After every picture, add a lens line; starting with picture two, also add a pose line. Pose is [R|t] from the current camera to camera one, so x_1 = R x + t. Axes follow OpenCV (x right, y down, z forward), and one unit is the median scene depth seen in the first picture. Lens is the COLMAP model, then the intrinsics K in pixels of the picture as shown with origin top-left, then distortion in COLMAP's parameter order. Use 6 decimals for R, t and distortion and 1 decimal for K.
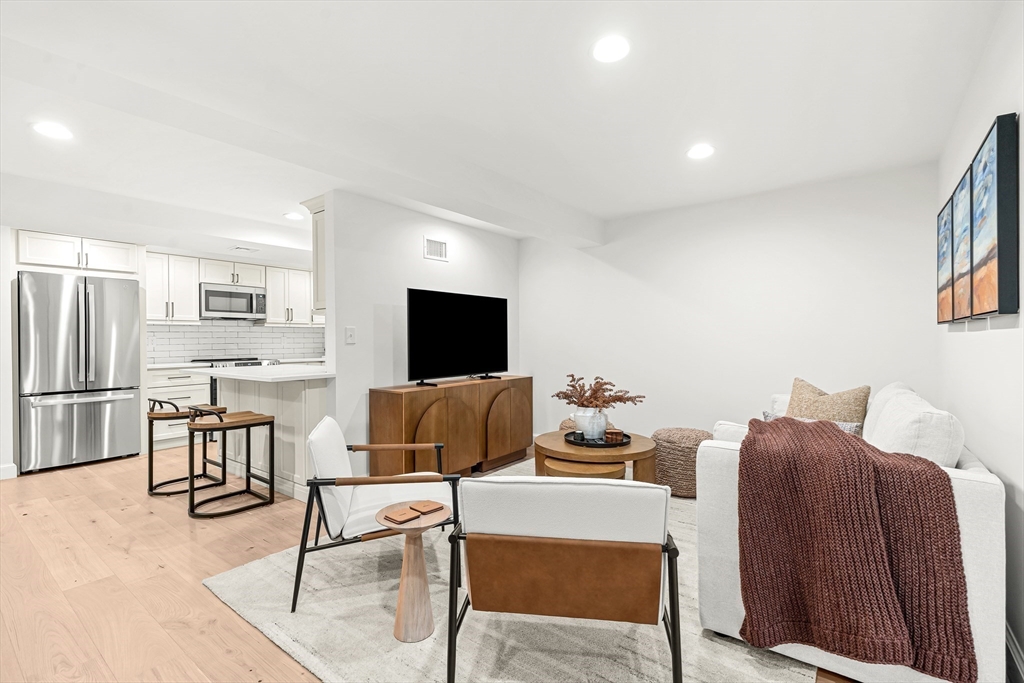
lens RADIAL K [[468.6, 0, 506.3], [0, 468.6, 336.3], [0, 0, 1]] dist [0.005463, 0.001853]
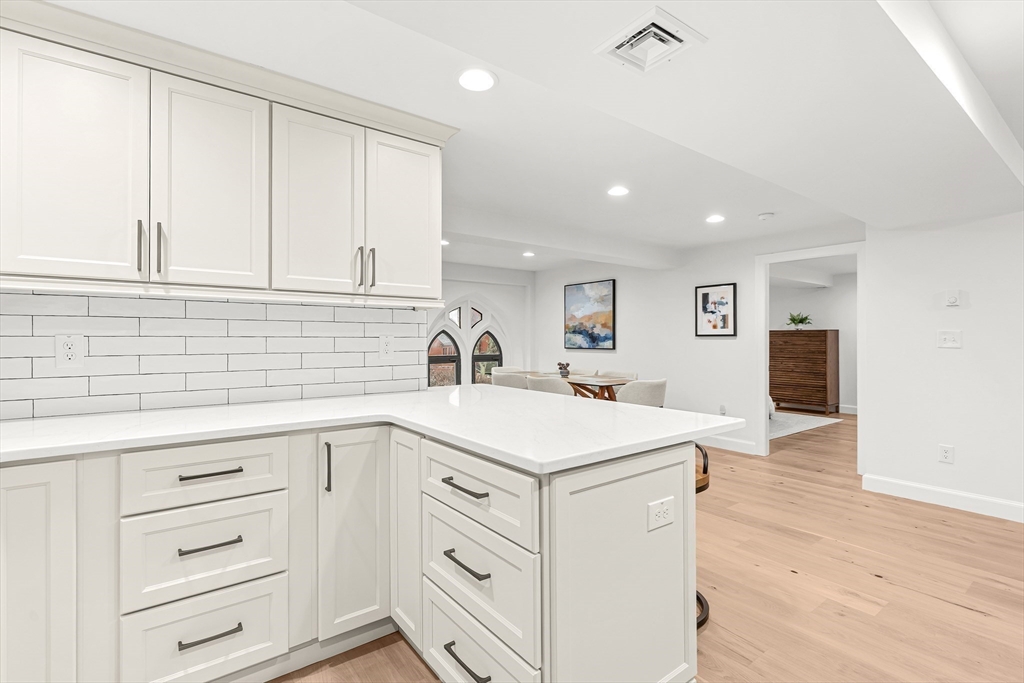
lens RADIAL K [[470.3, 0, 516.6], [0, 470.3, 334.6], [0, 0, 1]] dist [-0.000949, 0.001174]
pose [[-0.969503, 0.013637, 0.244700, -0.774186], [0.009195, 0.999772, -0.019285, 0.004521], [-0.244907, -0.016447, -0.969407, 1.835832]]
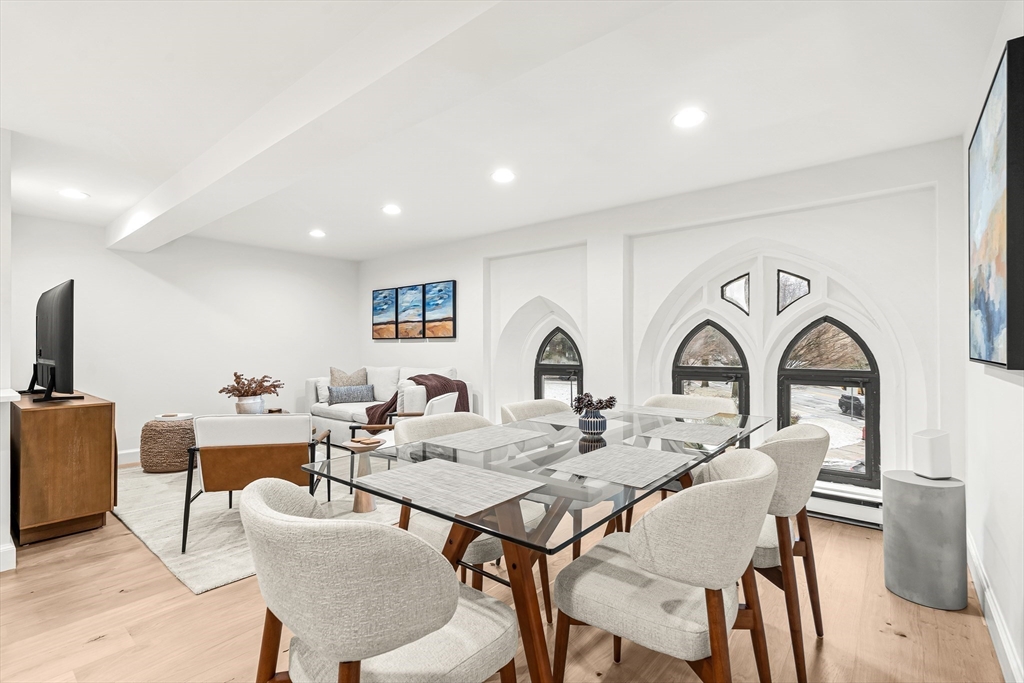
lens RADIAL K [[468.6, 0, 509.6], [0, 468.6, 343.5], [0, 0, 1]] dist [0.005463, 0.001853]
pose [[0.014148, 0.013405, 0.999810, -1.125983], [-0.004160, 0.999902, -0.013347, 0.017792], [-0.999891, -0.003971, 0.014203, 0.253913]]
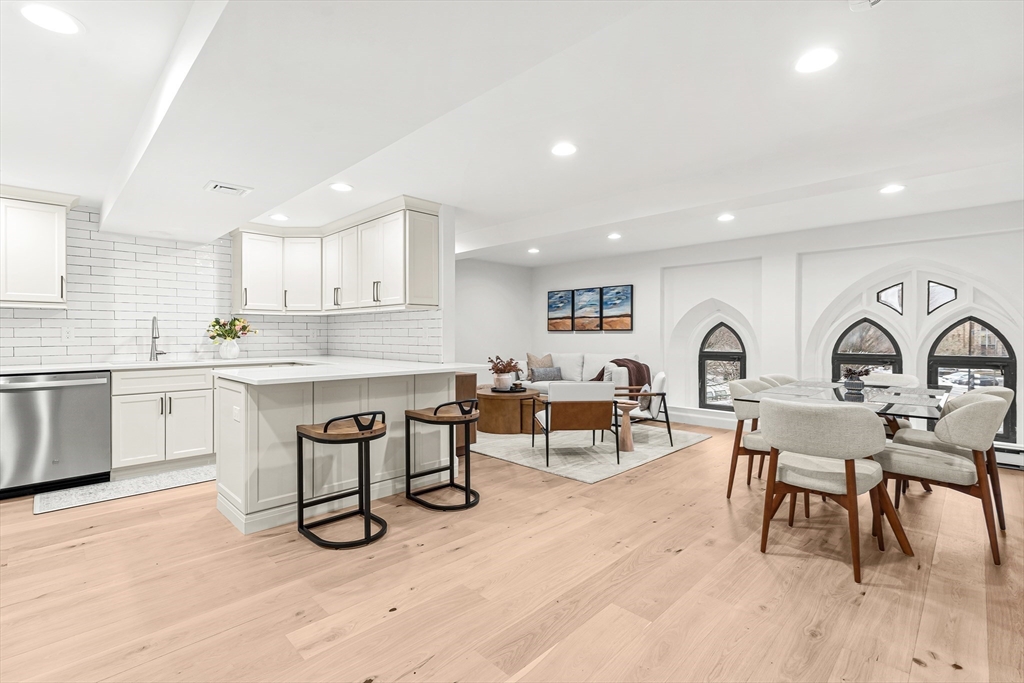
lens RADIAL K [[470.3, 0, 511.8], [0, 470.3, 335.1], [0, 0, 1]] dist [-0.000949, 0.001174]
pose [[0.106407, 0.008956, 0.994282, -1.610716], [-0.008649, 0.999930, -0.008082, 0.018826], [-0.994285, -0.007740, 0.106477, 0.776909]]
